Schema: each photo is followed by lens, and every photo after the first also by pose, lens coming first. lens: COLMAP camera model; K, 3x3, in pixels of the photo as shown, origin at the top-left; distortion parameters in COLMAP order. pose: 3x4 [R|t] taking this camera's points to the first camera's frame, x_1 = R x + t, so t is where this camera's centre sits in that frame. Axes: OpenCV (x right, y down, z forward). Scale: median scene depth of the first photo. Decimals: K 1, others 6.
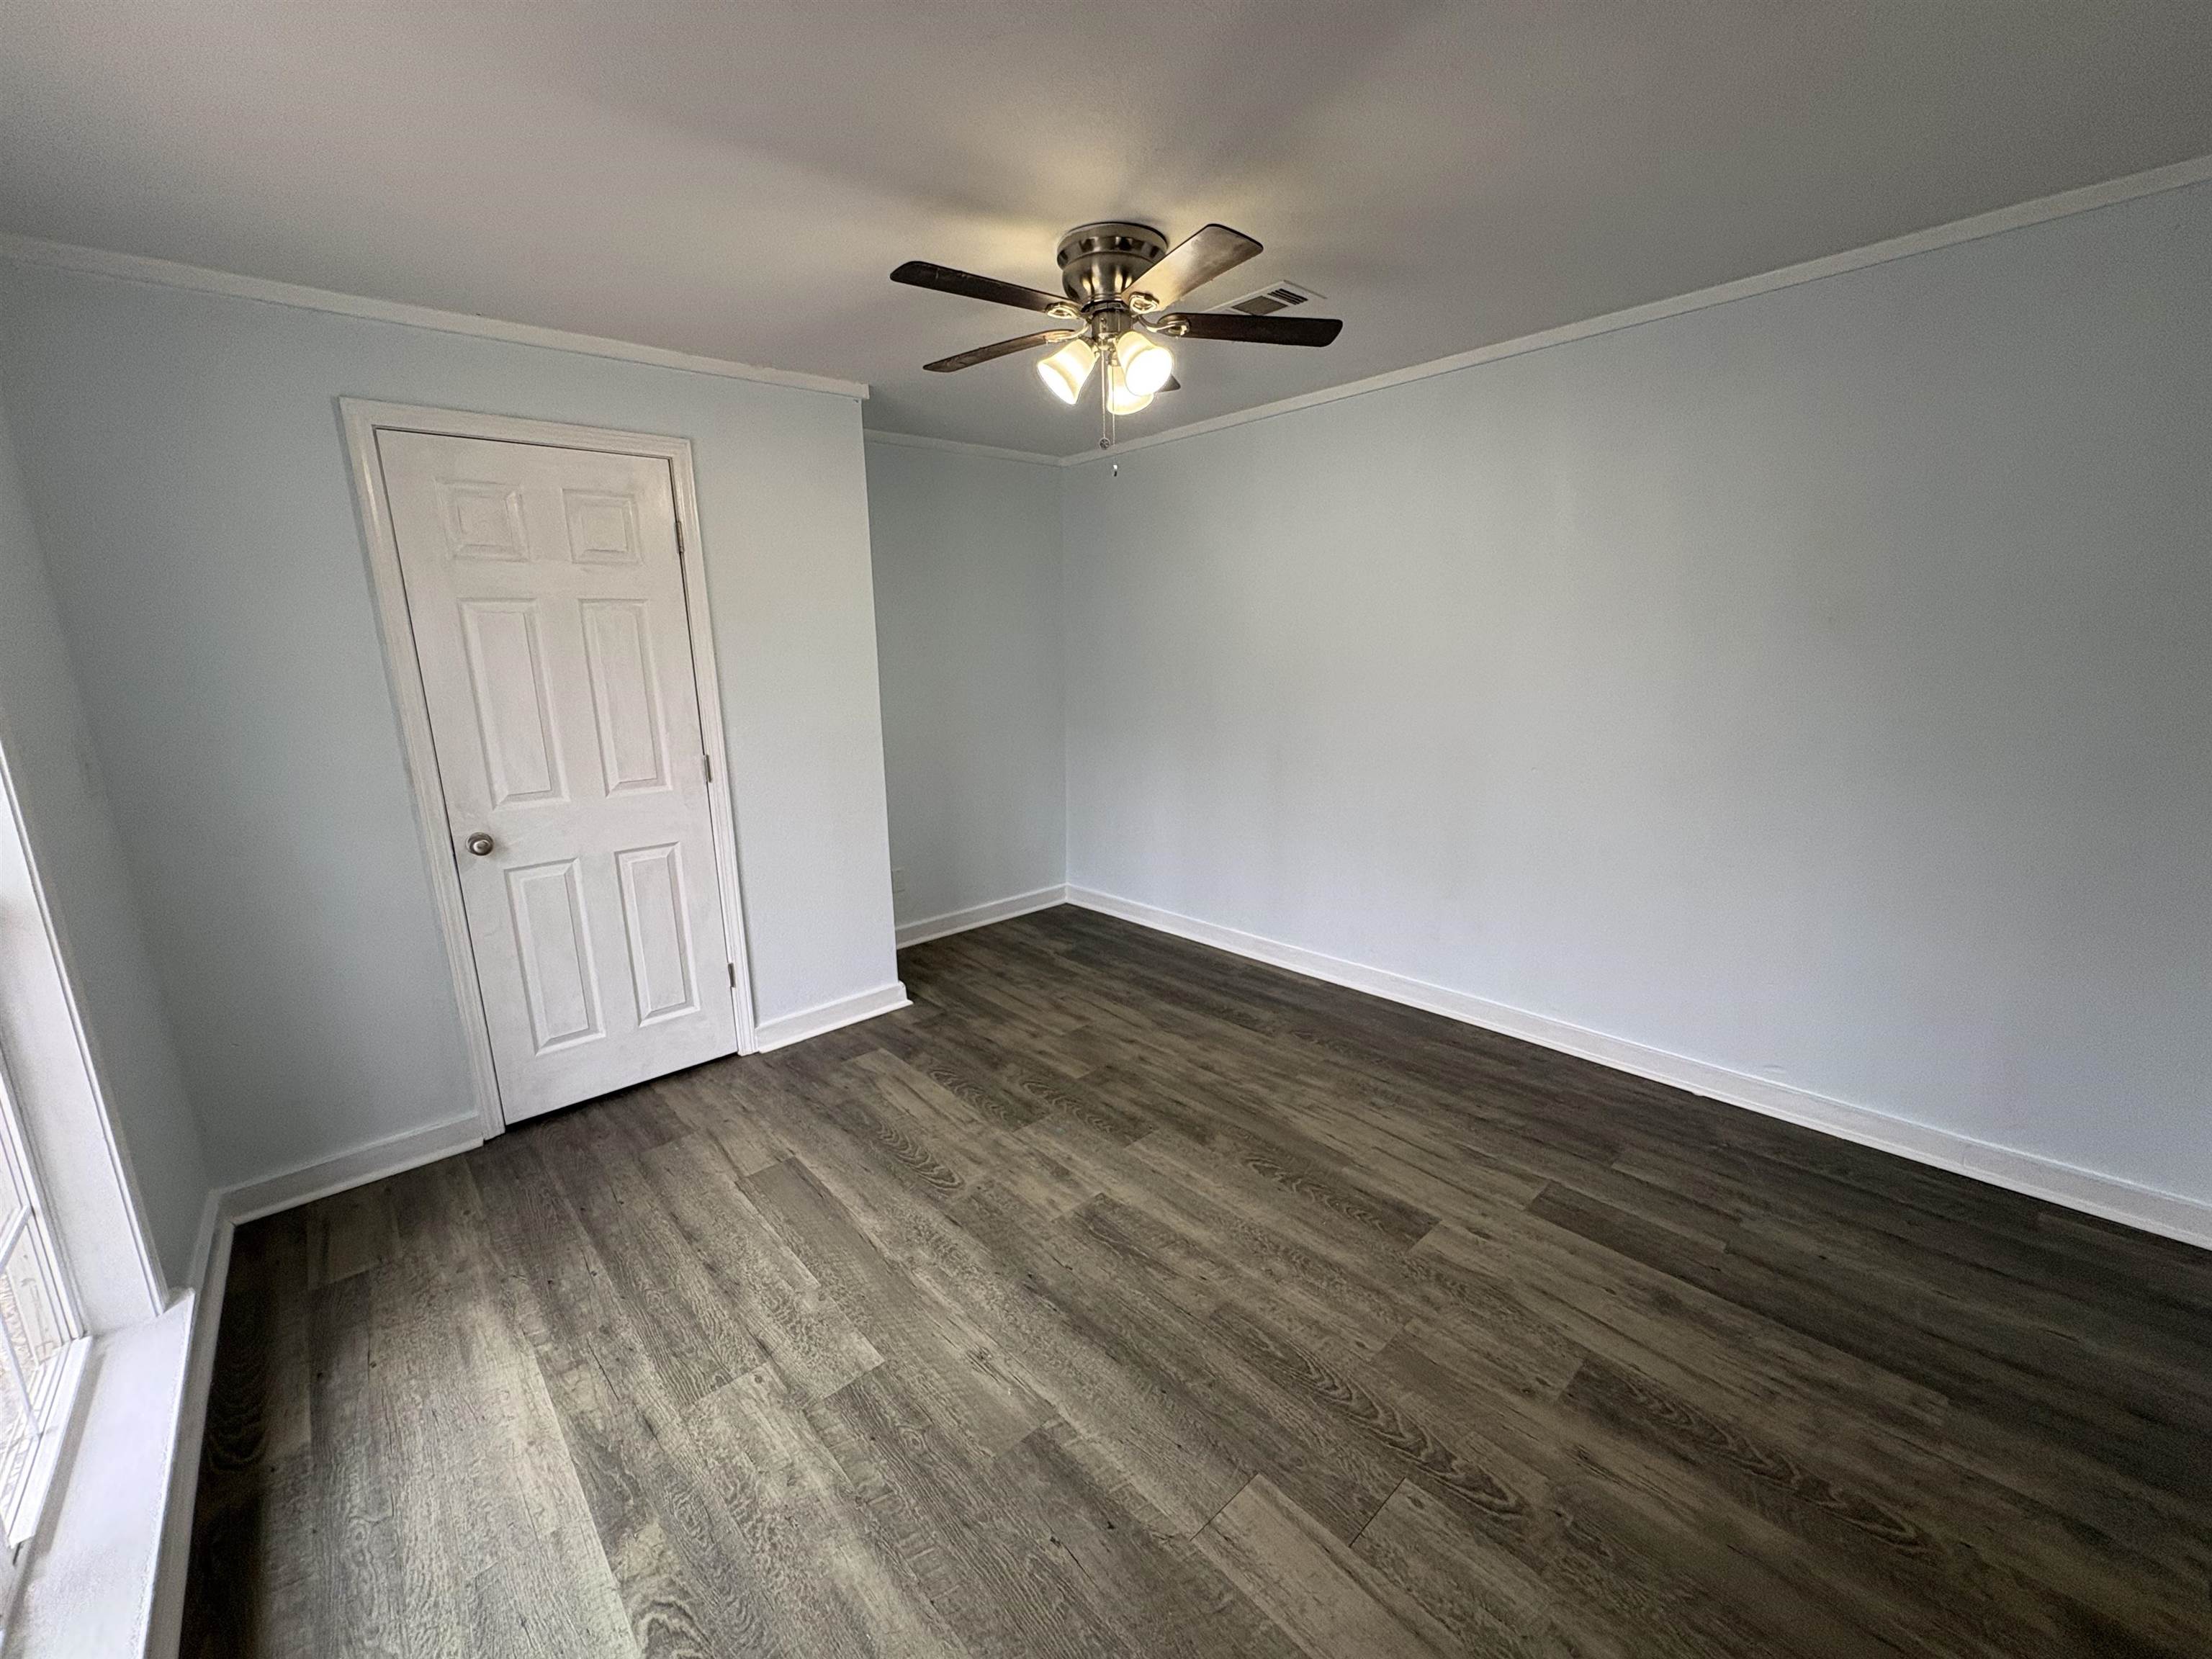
lens RADIAL K [[877.6, 0, 1101.5], [0, 877.6, 829.0], [0, 0, 1]] dist [-0.001638, 0.000529]
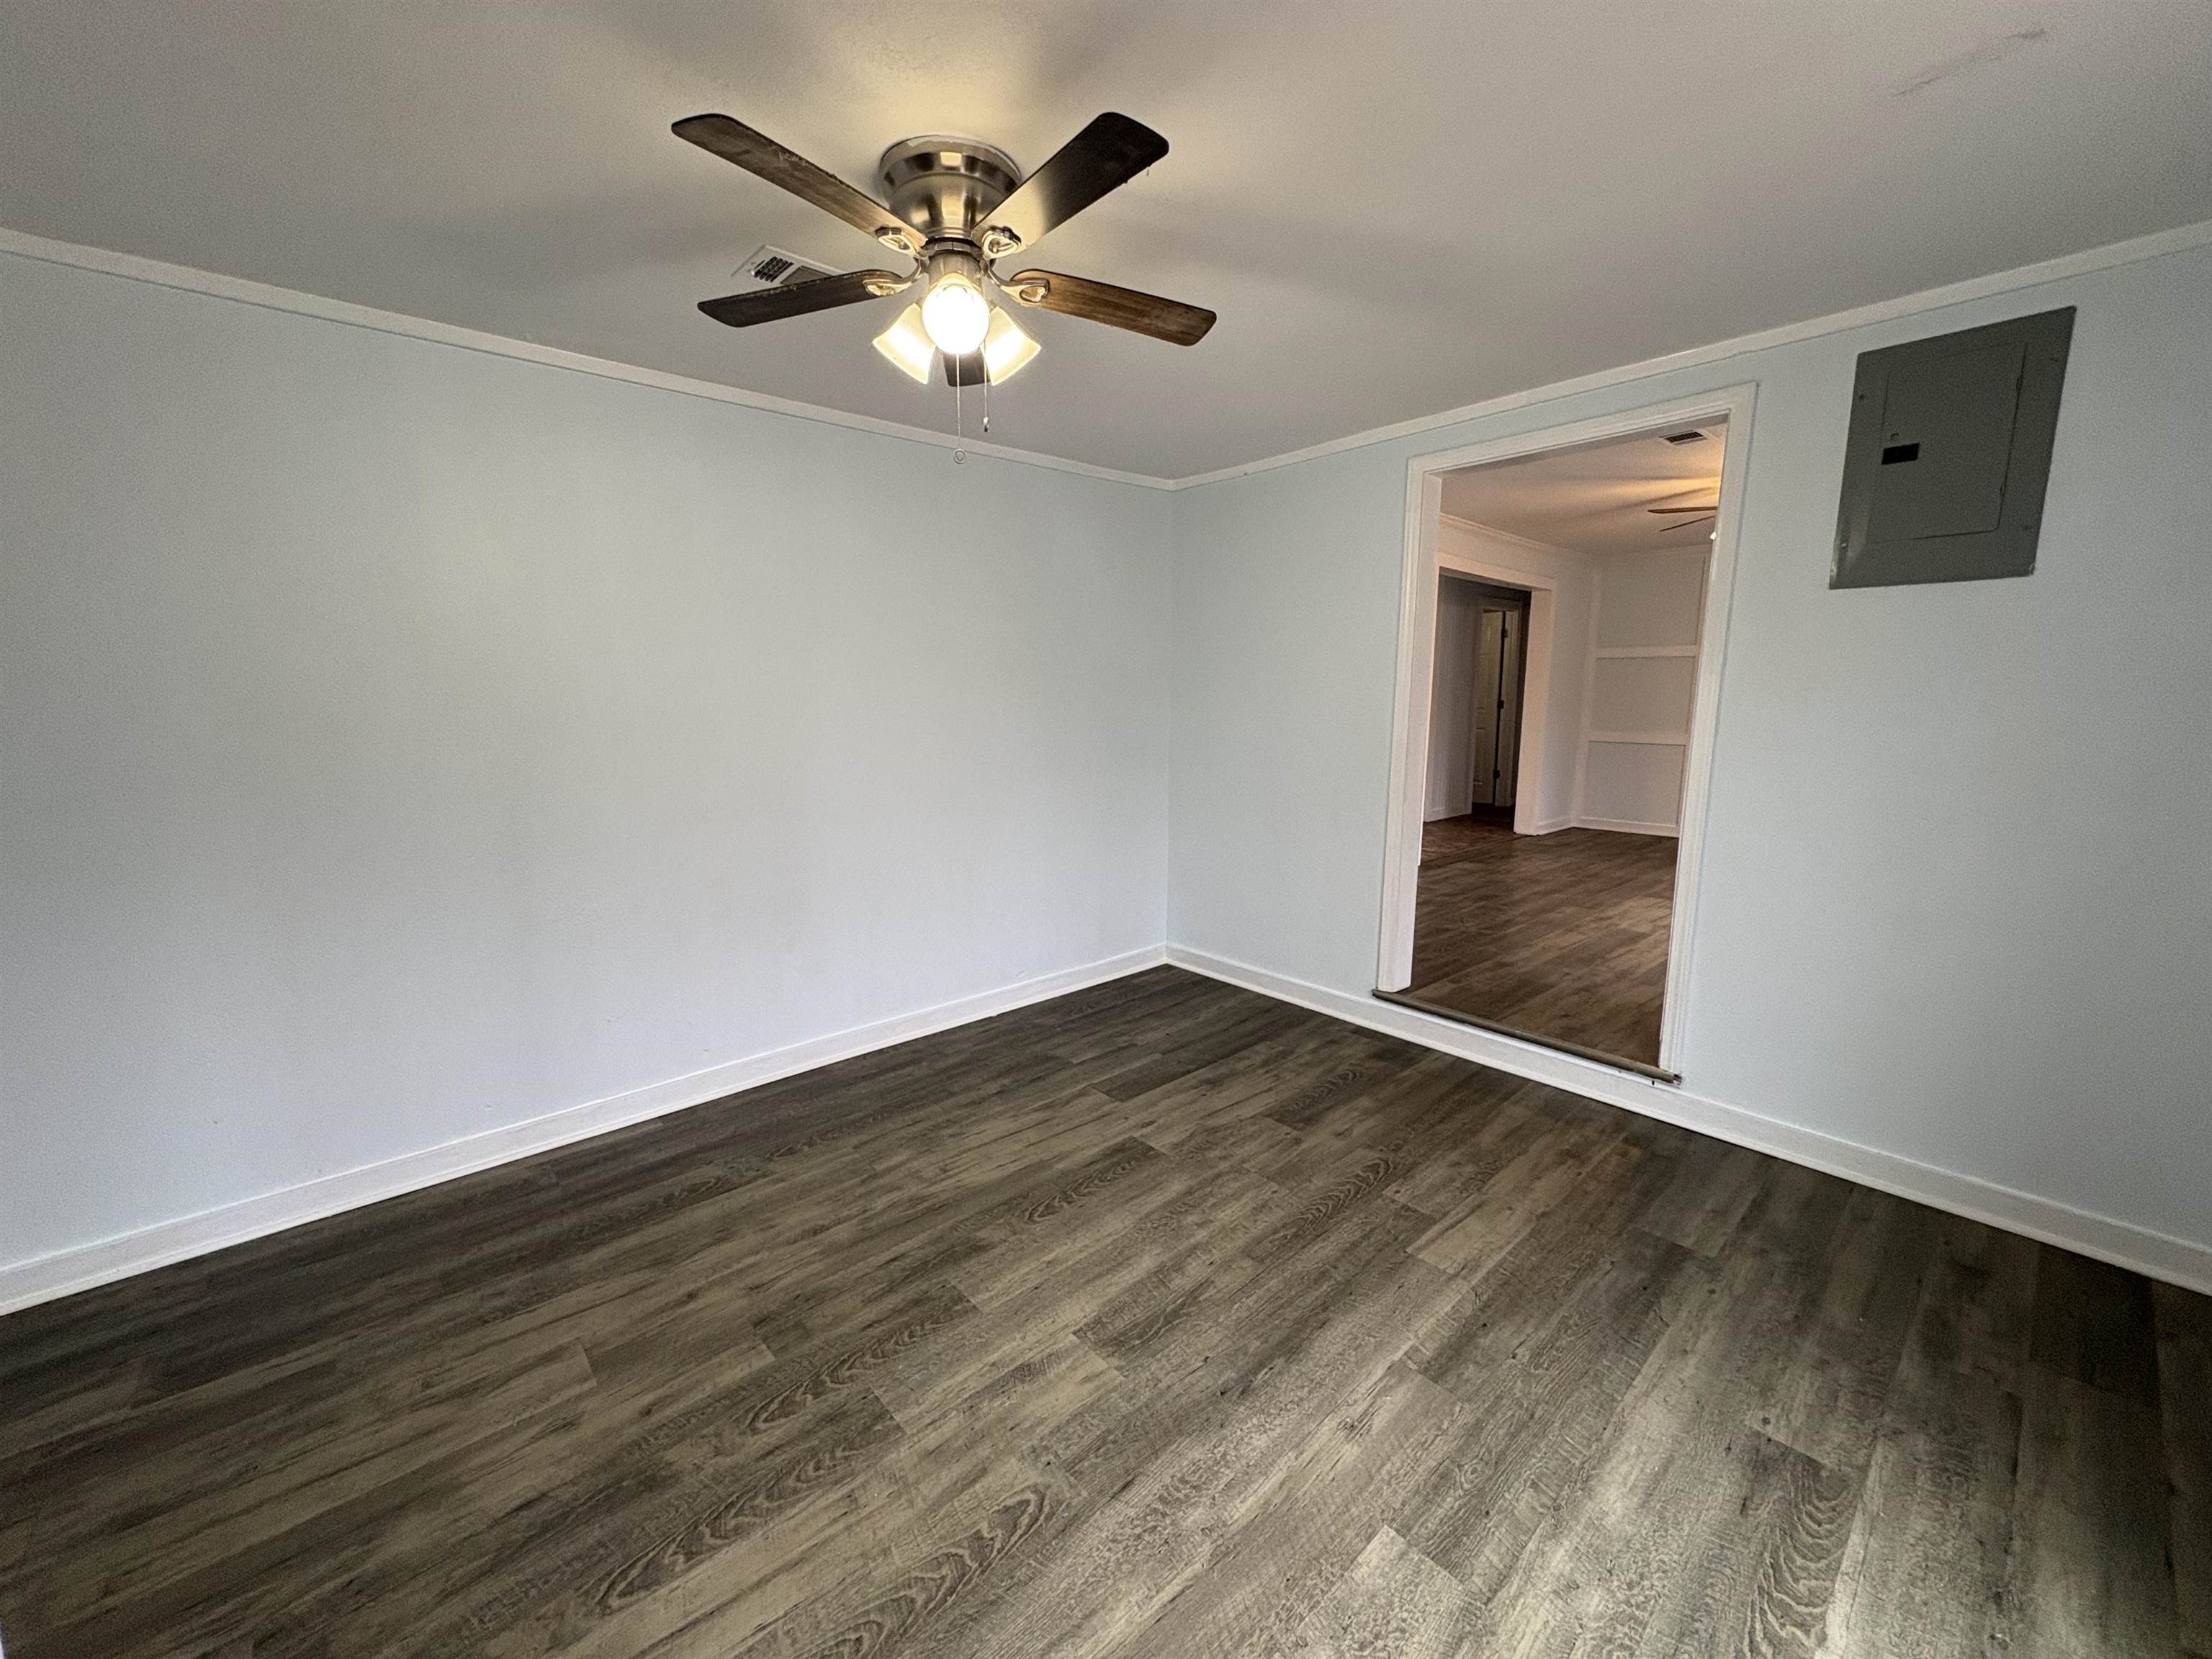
lens RADIAL K [[877.6, 0, 1101.9], [0, 877.6, 828.5], [0, 0, 1]] dist [-0.001638, 0.000529]
pose [[0.005711, -0.134300, 0.990924, -0.842011], [0.208667, 0.969286, 0.130165, -0.165137], [-0.977970, 0.206030, 0.033560, 0.946188]]
